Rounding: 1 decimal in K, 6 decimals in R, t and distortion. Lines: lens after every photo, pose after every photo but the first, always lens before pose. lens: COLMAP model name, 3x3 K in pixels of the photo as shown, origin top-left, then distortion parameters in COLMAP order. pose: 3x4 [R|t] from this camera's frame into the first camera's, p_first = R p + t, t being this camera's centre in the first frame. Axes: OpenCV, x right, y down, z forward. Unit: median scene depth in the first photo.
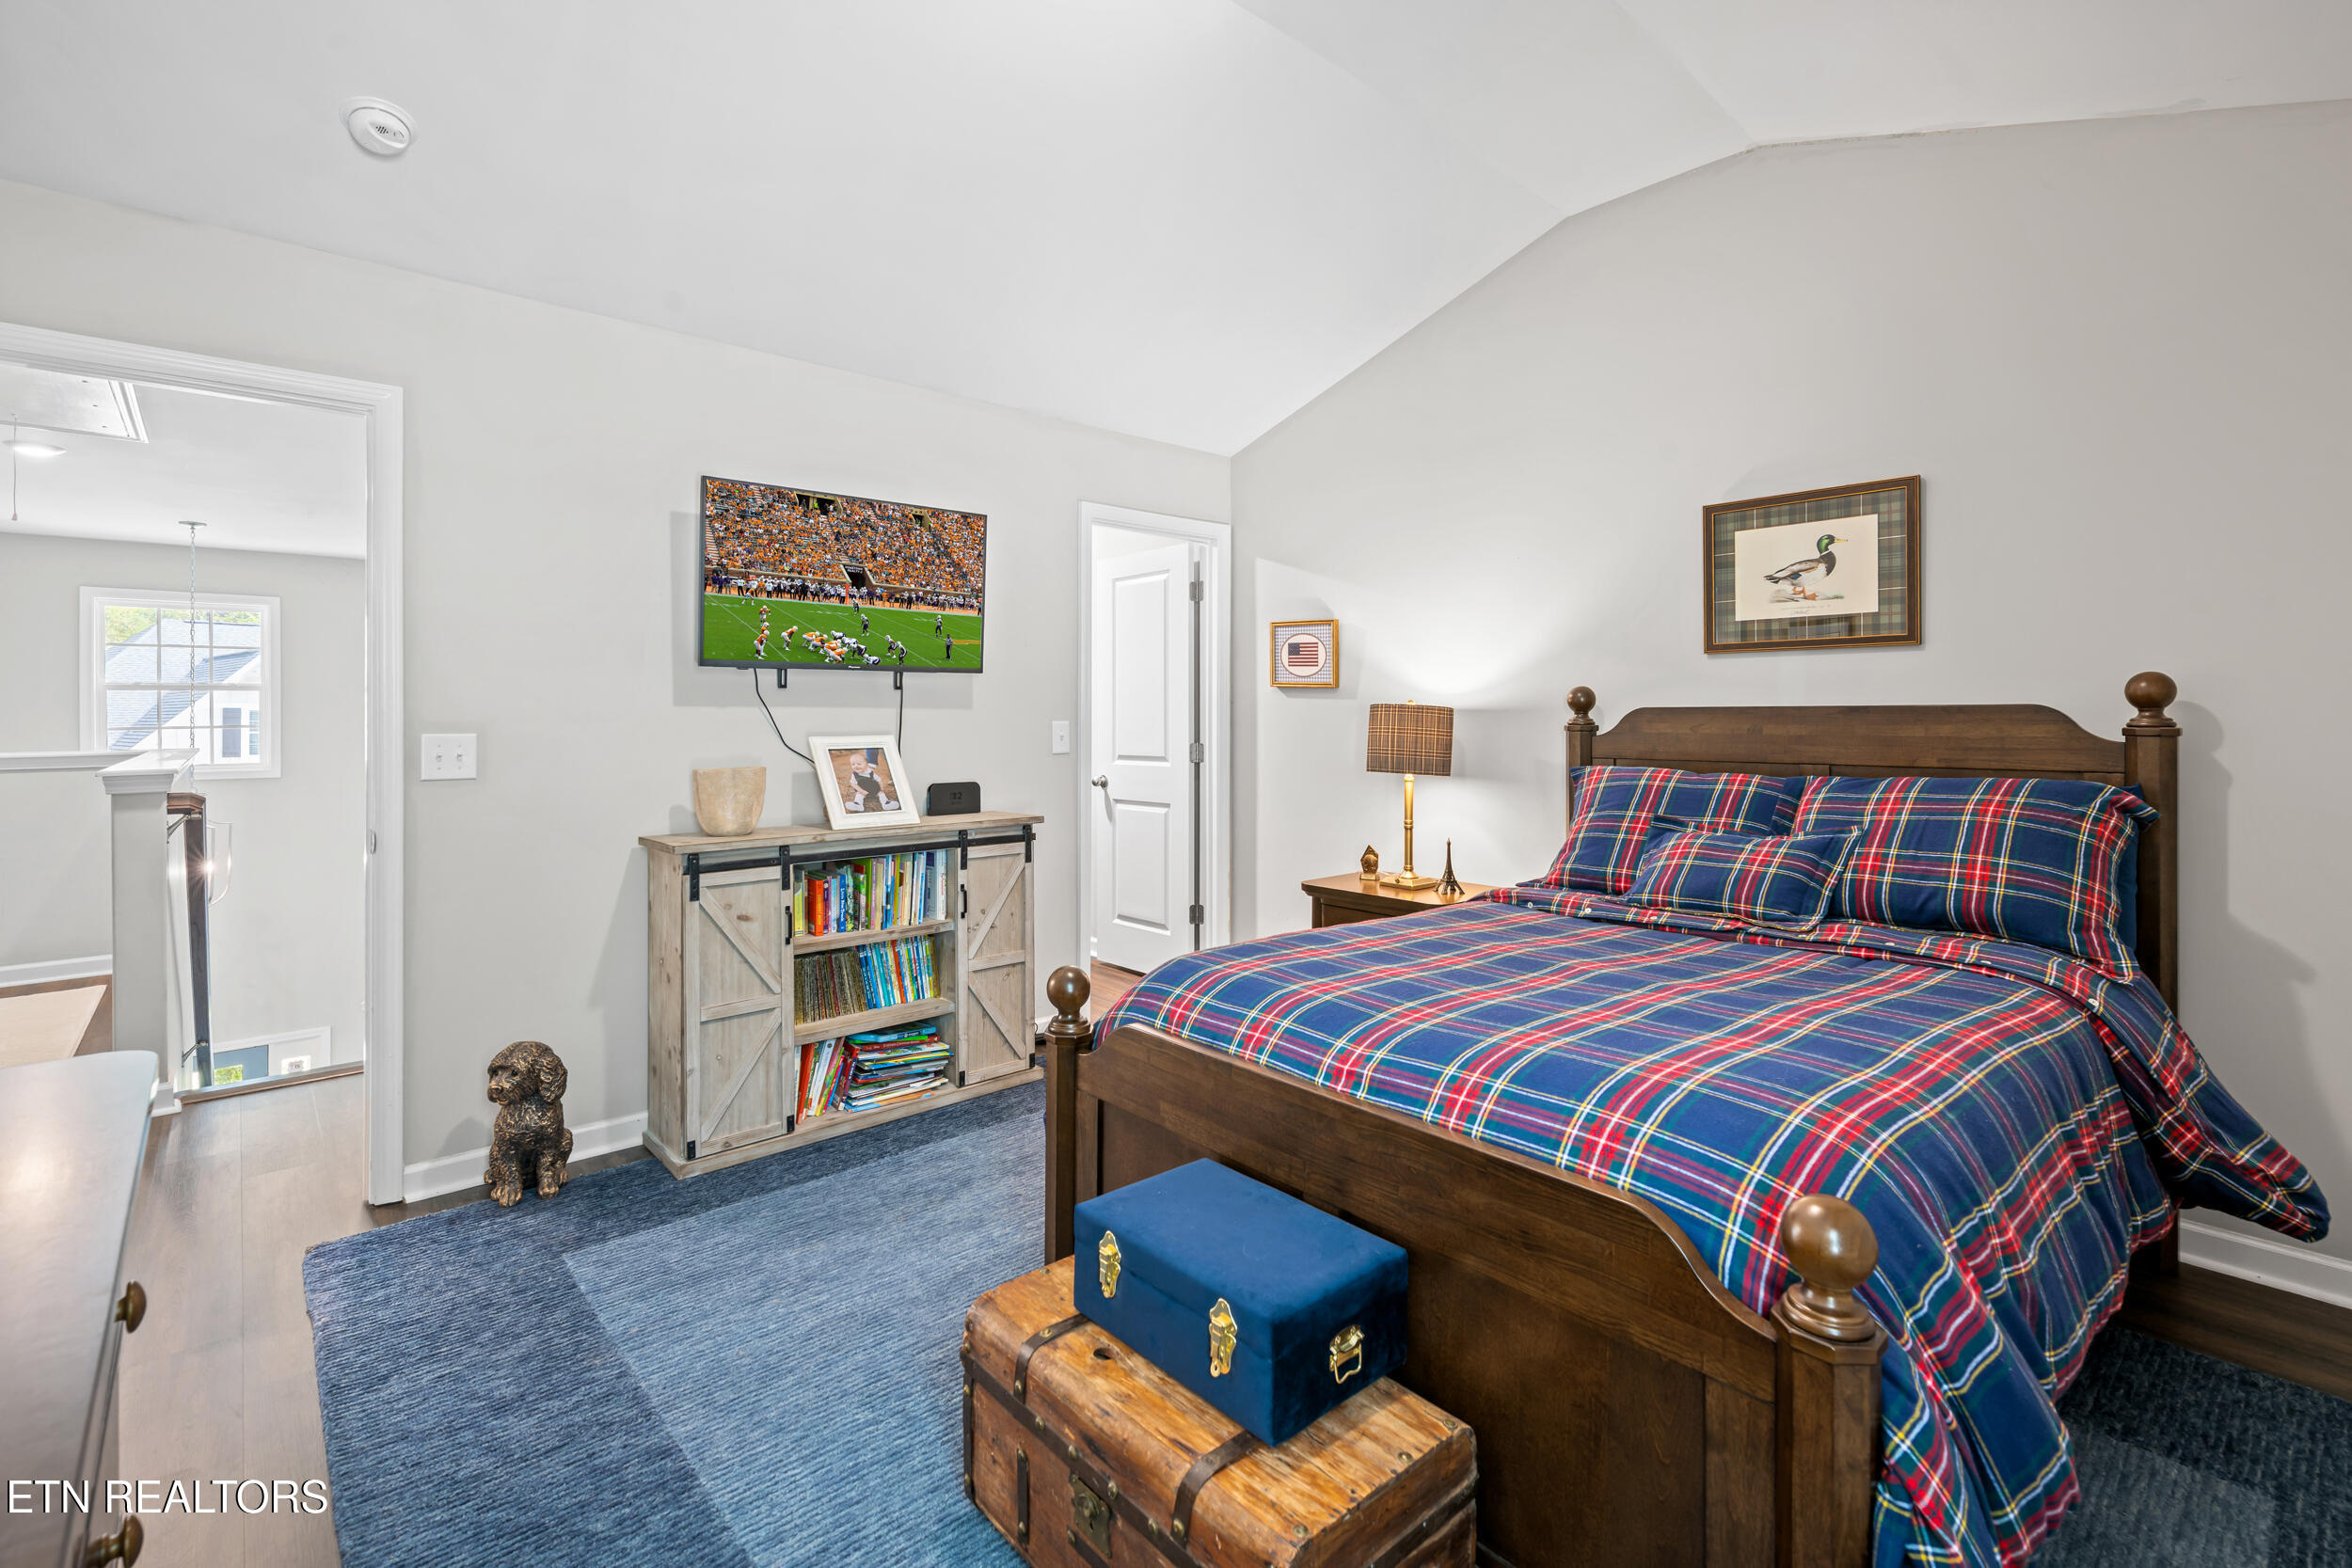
lens RADIAL K [[1050.9, 0, 1162.9], [0, 1050.9, 727.7], [0, 0, 1]] dist [-0.000986, 0.000007]
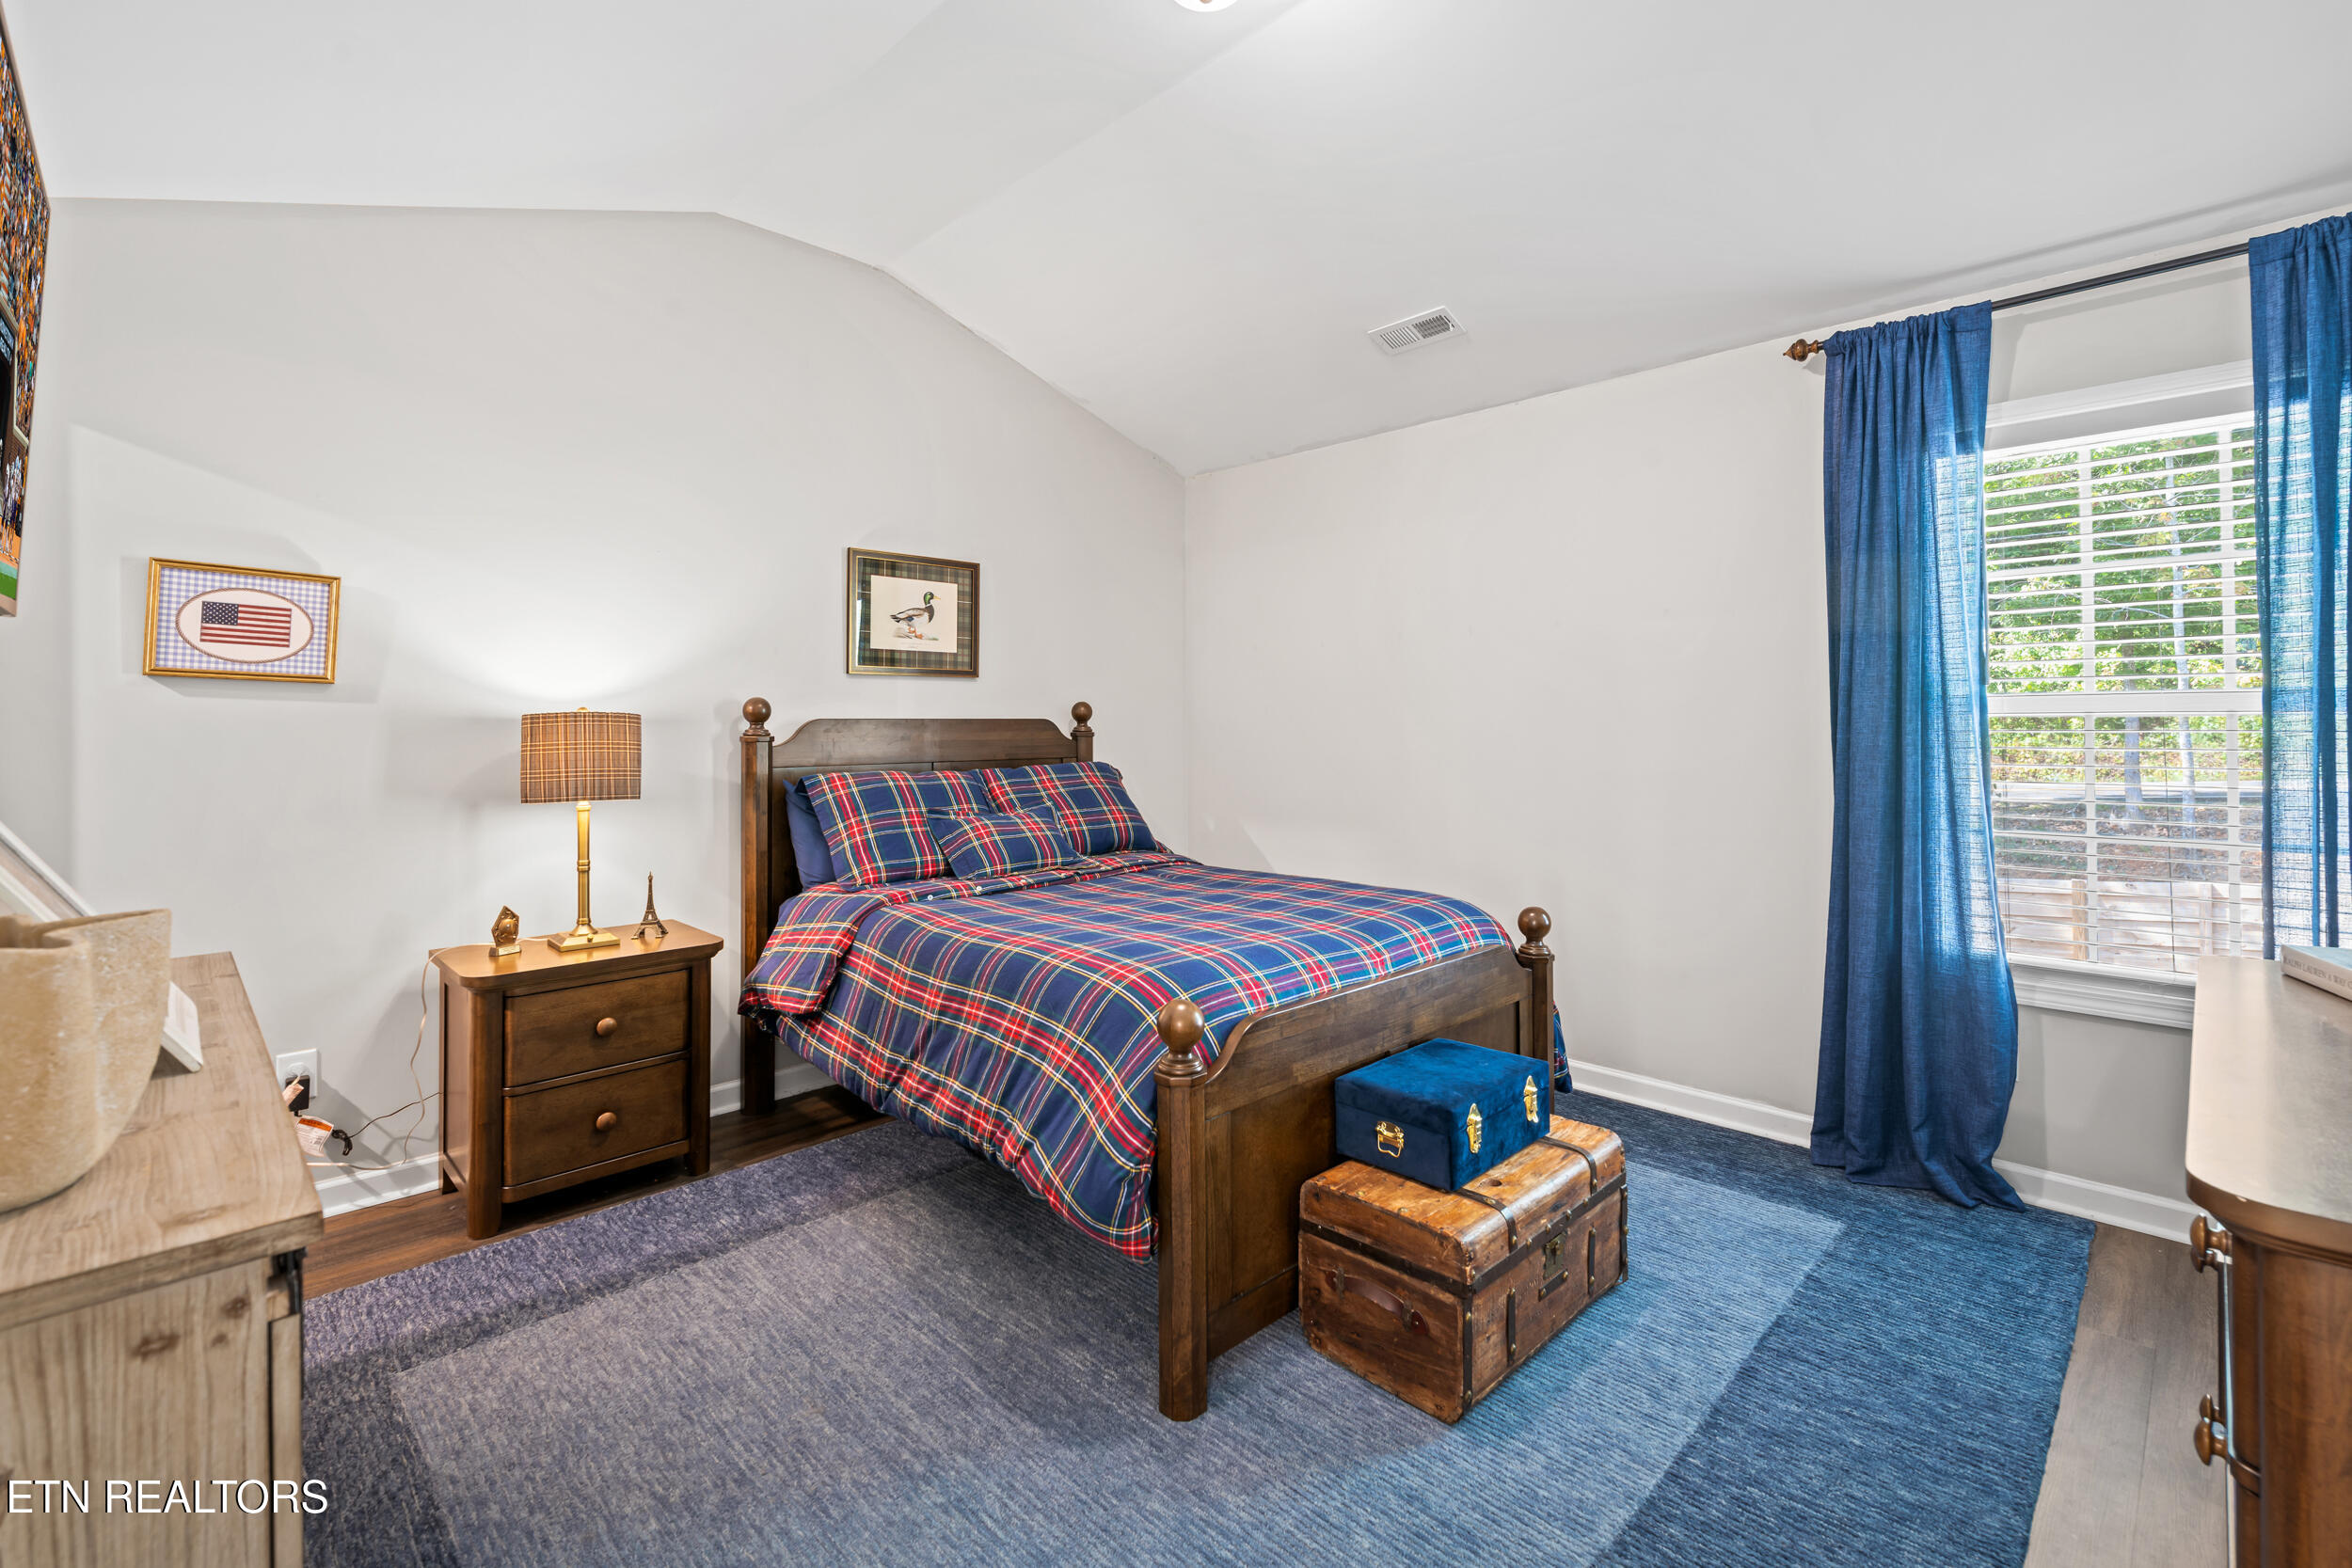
lens RADIAL K [[1050.9, 0, 1162.9], [0, 1050.9, 727.7], [0, 0, 1]] dist [-0.000986, 0.000007]
pose [[-0.057042, 0.000971, 0.998371, -0.715829], [0.017282, 0.999851, 0.000015, -0.004038], [-0.998222, 0.017255, -0.057050, 0.763992]]
